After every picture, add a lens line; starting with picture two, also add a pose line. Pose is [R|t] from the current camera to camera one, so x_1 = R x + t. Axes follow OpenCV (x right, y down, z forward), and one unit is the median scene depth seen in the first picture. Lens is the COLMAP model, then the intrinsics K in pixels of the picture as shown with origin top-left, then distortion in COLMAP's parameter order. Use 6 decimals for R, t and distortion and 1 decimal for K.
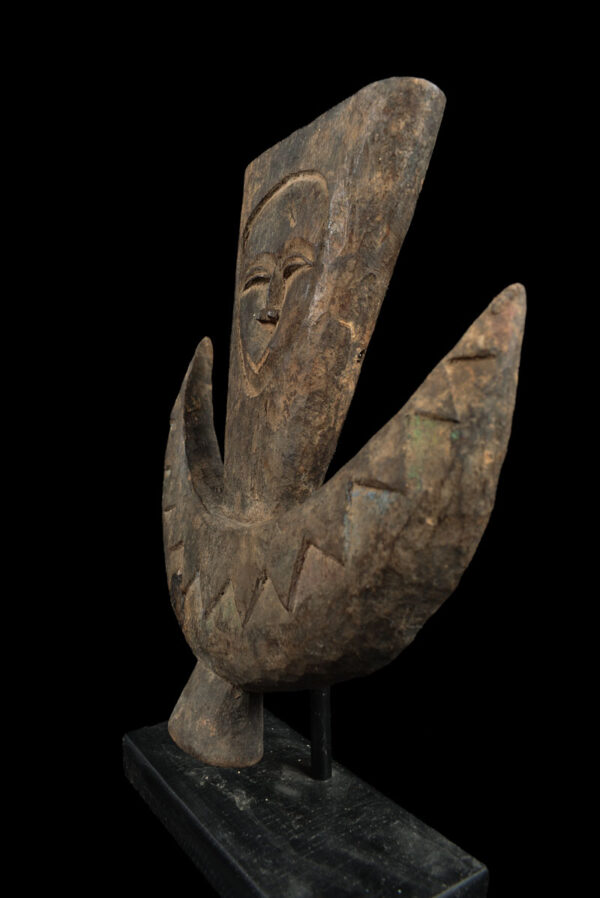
lens RADIAL K [[695.7, 0, 302.1], [0, 695.7, 448.8], [0, 0, 1]] dist [-0.108712, 0.019697]
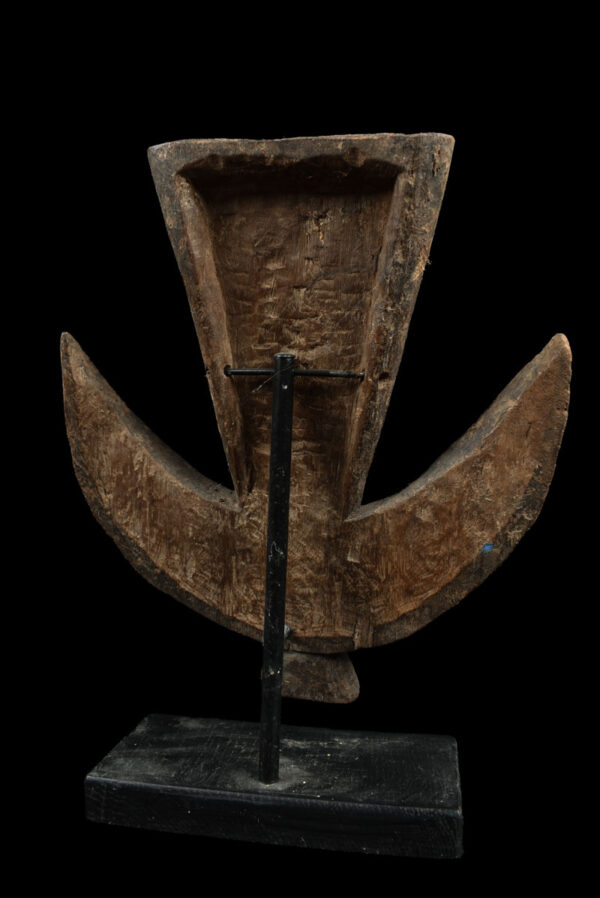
lens RADIAL K [[695.7, 0, 300.6], [0, 695.7, 449.1], [0, 0, 1]] dist [-0.108712, 0.019697]
pose [[-0.710630, 0.025586, -0.703100, 0.879678], [-0.080435, 0.989832, 0.117317, -0.166976], [0.698953, 0.139923, -0.701346, 2.115564]]
